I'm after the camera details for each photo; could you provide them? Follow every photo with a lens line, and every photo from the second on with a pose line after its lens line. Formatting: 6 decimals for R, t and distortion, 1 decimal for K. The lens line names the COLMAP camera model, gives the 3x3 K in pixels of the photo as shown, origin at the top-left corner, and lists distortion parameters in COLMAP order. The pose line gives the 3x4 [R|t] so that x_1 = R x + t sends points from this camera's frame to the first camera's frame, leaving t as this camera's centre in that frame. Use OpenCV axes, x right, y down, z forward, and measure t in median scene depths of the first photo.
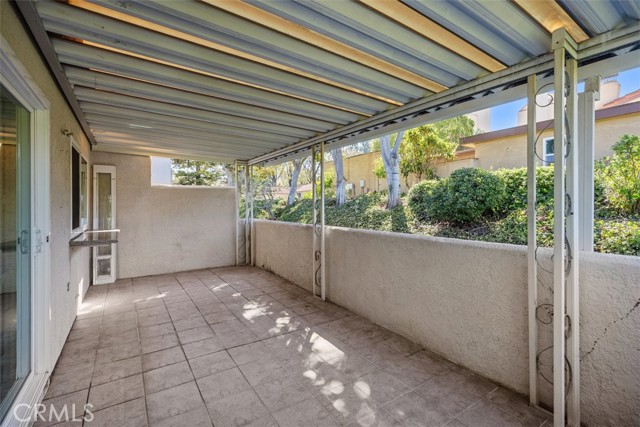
lens RADIAL K [[292.5, 0, 316.6], [0, 292.5, 207.4], [0, 0, 1]] dist [0.009165, -0.000207]
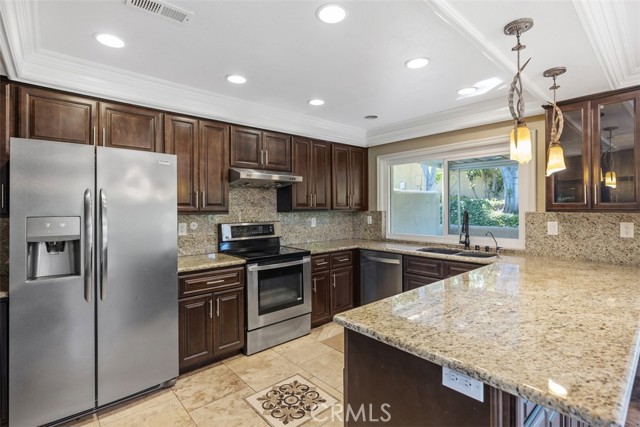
lens RADIAL K [[310.1, 0, 316.0], [0, 310.1, 205.6], [0, 0, 1]] dist [0.001634, -0.001180]
pose [[0.990967, -0.001939, 0.134092, -1.572195], [0.003542, 0.999925, -0.011718, -0.033503], [-0.134059, 0.012087, 0.990900, 0.083204]]
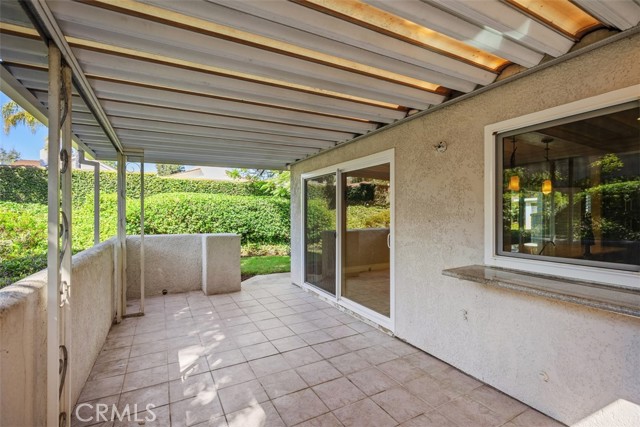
lens RADIAL K [[292.5, 0, 318.9], [0, 292.5, 214.9], [0, 0, 1]] dist [0.009165, -0.000207]
pose [[-0.996146, 0.004212, 0.087604, -0.446258], [0.005092, 0.999939, 0.009829, -0.027497], [-0.087557, 0.010237, -0.996107, 1.680100]]
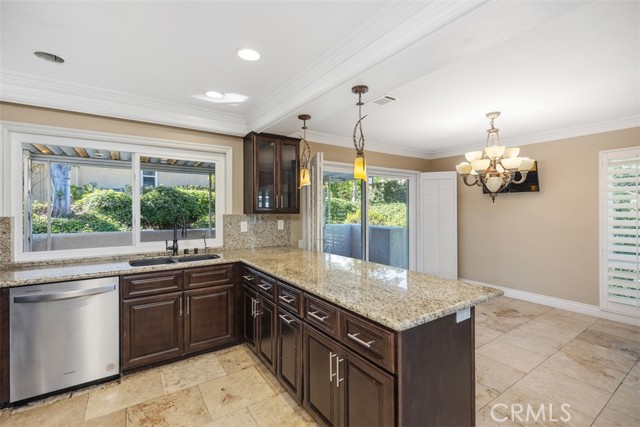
lens RADIAL K [[292.5, 0, 320.8], [0, 292.5, 210.9], [0, 0, 1]] dist [0.009165, -0.000207]
pose [[-0.002186, -0.003139, 0.999993, -1.855182], [0.008268, 0.999961, 0.003157, -0.036351], [-0.999963, 0.008275, -0.002160, 0.576600]]
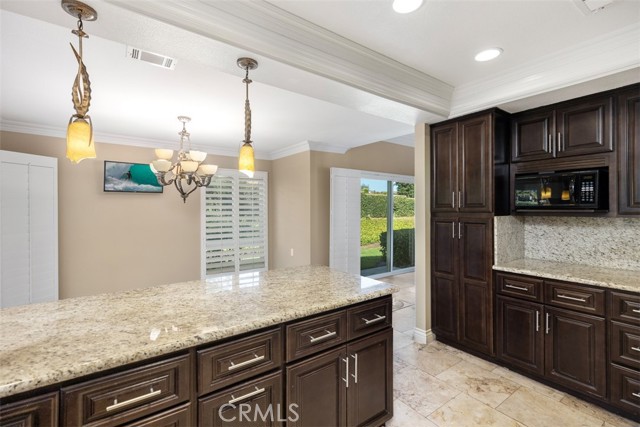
lens RADIAL K [[292.5, 0, 318.8], [0, 292.5, 207.9], [0, 0, 1]] dist [0.009165, -0.000207]
pose [[-0.998972, 0.001865, -0.045290, -1.317053], [0.001502, 0.999966, 0.008060, -0.046034], [0.045303, 0.007984, -0.998941, 1.021467]]
